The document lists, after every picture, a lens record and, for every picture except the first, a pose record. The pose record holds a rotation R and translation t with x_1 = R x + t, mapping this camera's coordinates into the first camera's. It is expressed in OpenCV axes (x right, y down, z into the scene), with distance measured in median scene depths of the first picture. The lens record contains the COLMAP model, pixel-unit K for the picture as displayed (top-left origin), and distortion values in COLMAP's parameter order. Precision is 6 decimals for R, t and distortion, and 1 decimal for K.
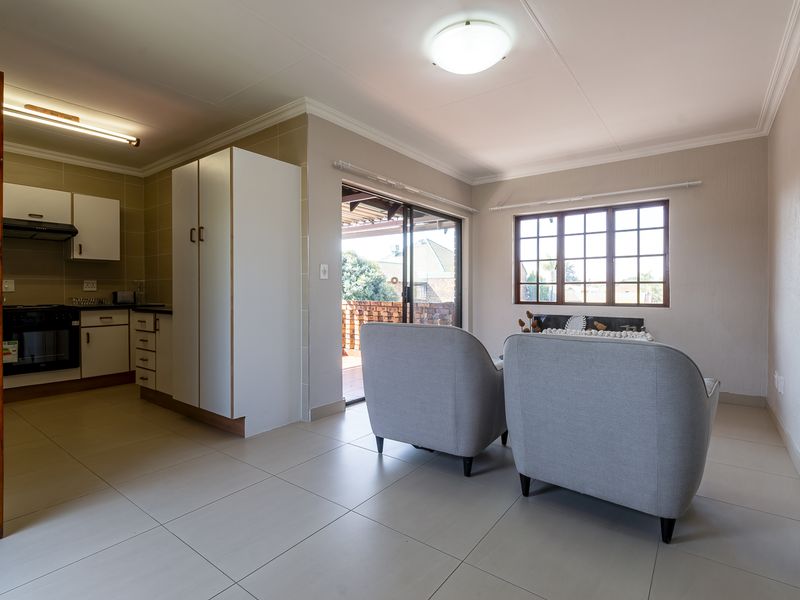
lens RADIAL K [[402.2, 0, 403.0], [0, 402.2, 294.5], [0, 0, 1]] dist [-0.000300, -0.000351]
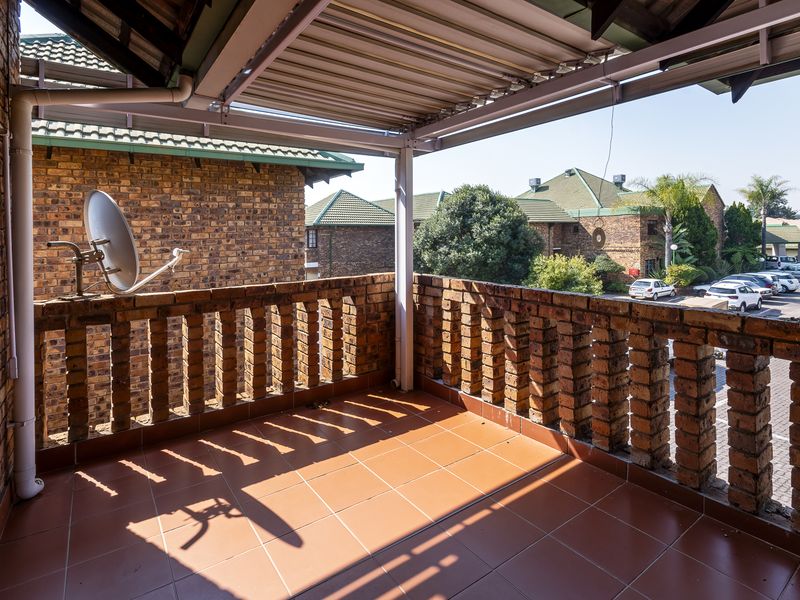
lens RADIAL K [[424.8, 0, 376.4], [0, 424.8, 237.1], [0, 0, 1]] dist [-0.001746, -0.000235]
pose [[0.930435, -0.012705, -0.366235, -0.086976], [0.013021, 0.999914, -0.001608, -0.051455], [0.366224, -0.003273, 0.930521, 0.809380]]
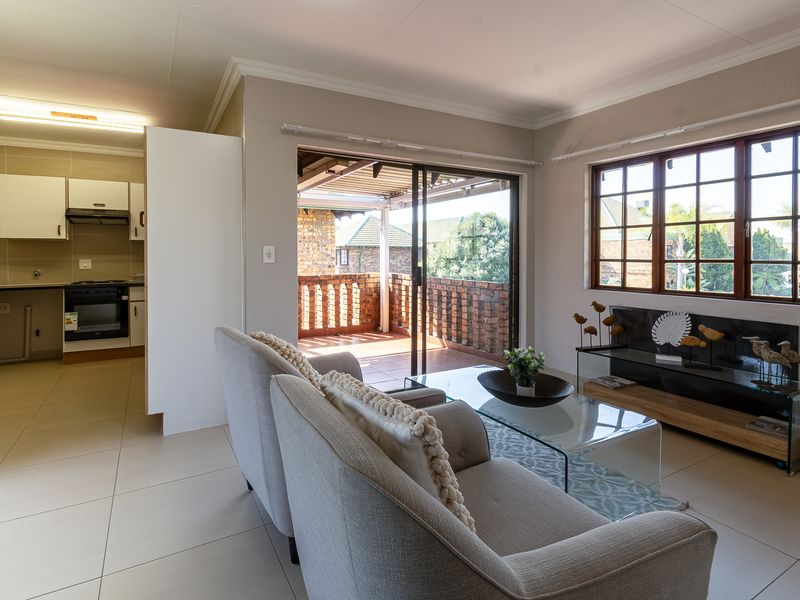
lens RADIAL K [[415.6, 0, 387.4], [0, 415.6, 263.0], [0, 0, 1]] dist [-0.001842, -0.000625]
pose [[0.911055, 0.005586, -0.412247, 0.294874], [-0.001306, 0.999942, 0.010662, -0.034784], [0.412282, -0.009175, 0.911010, 0.206366]]
